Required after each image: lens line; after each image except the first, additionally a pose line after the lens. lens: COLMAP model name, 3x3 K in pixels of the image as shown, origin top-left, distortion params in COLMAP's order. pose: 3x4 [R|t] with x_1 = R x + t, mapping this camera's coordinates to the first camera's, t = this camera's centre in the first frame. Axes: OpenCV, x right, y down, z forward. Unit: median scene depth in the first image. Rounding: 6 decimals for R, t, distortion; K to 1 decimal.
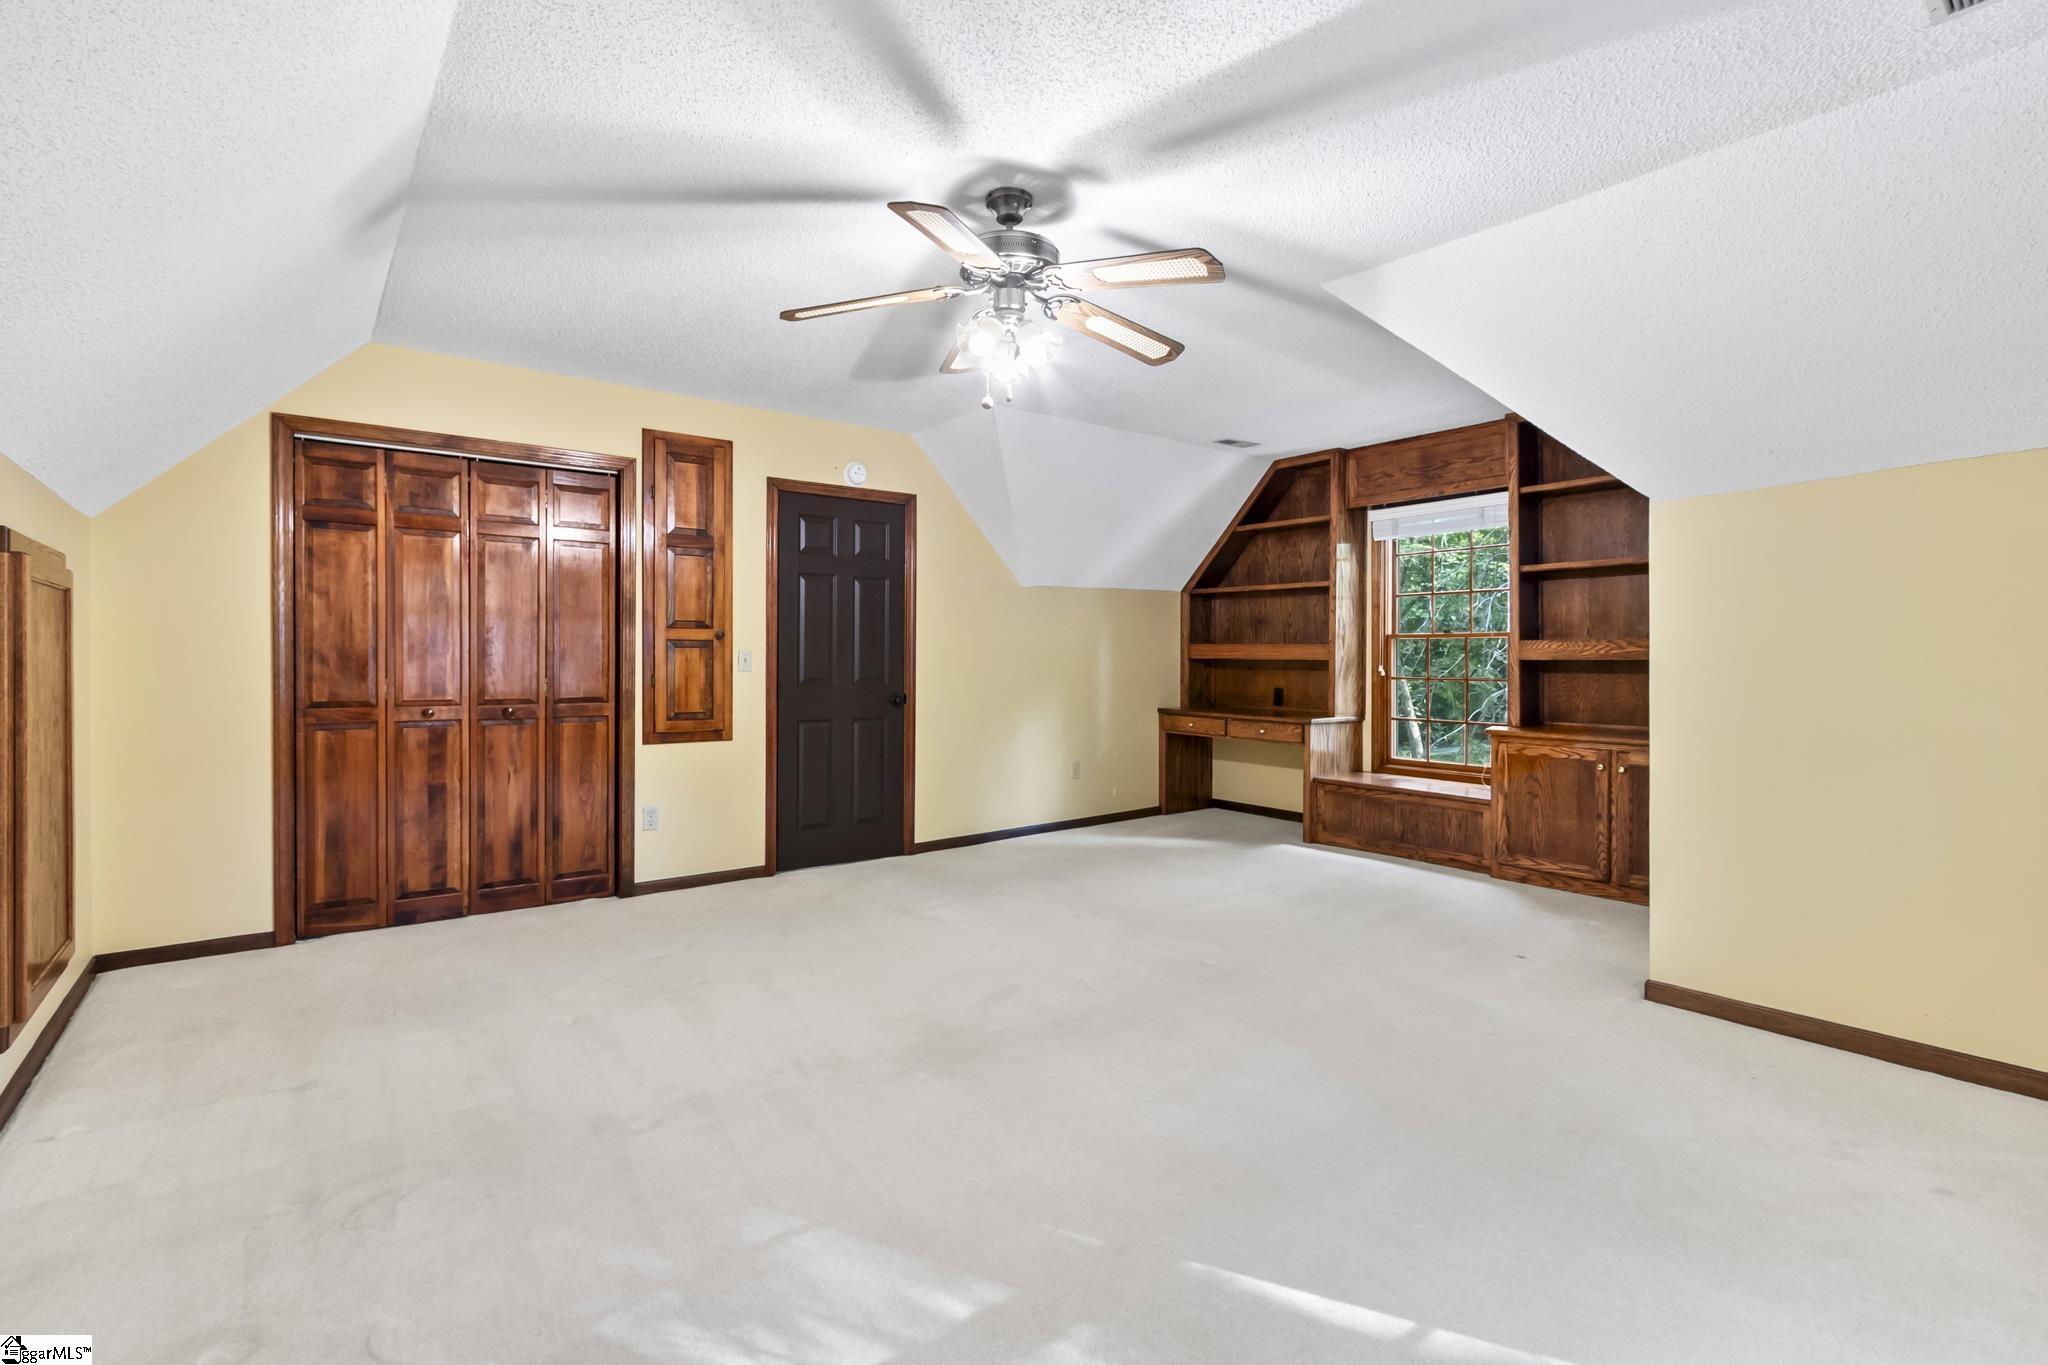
lens RADIAL K [[931.3, 0, 1021.1], [0, 931.3, 664.9], [0, 0, 1]] dist [0.002553, 0.000297]
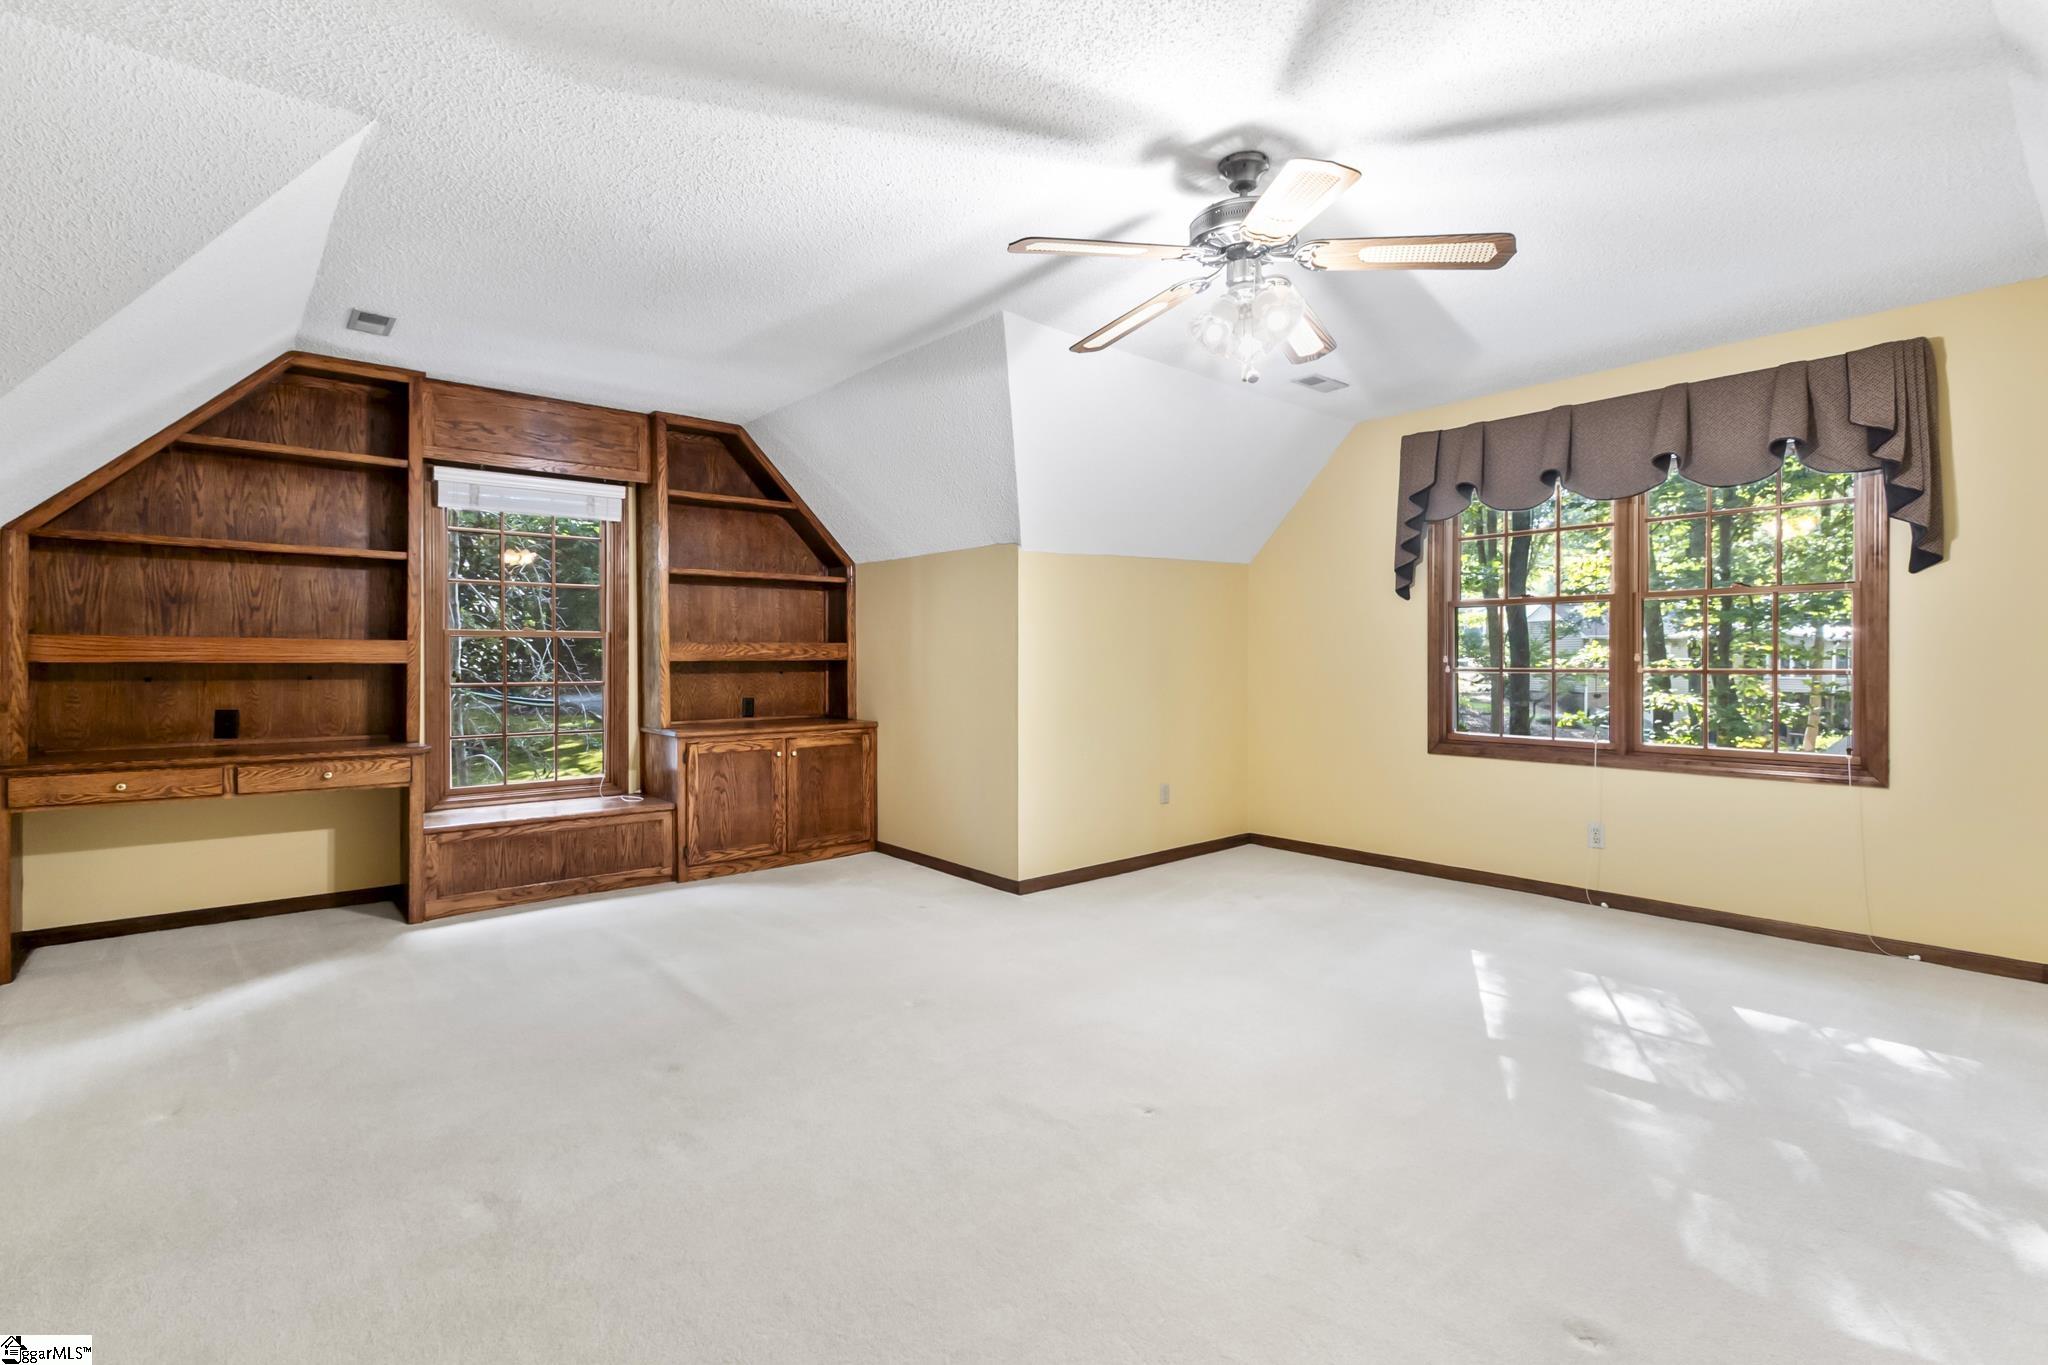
lens RADIAL K [[931.3, 0, 1035.5], [0, 931.3, 665.7], [0, 0, 1]] dist [0.002553, 0.000297]
pose [[-0.034505, -0.005681, 0.999388, -0.443872], [0.011874, 0.999911, 0.006094, -0.001953], [-0.999334, 0.012077, -0.034435, 0.597831]]
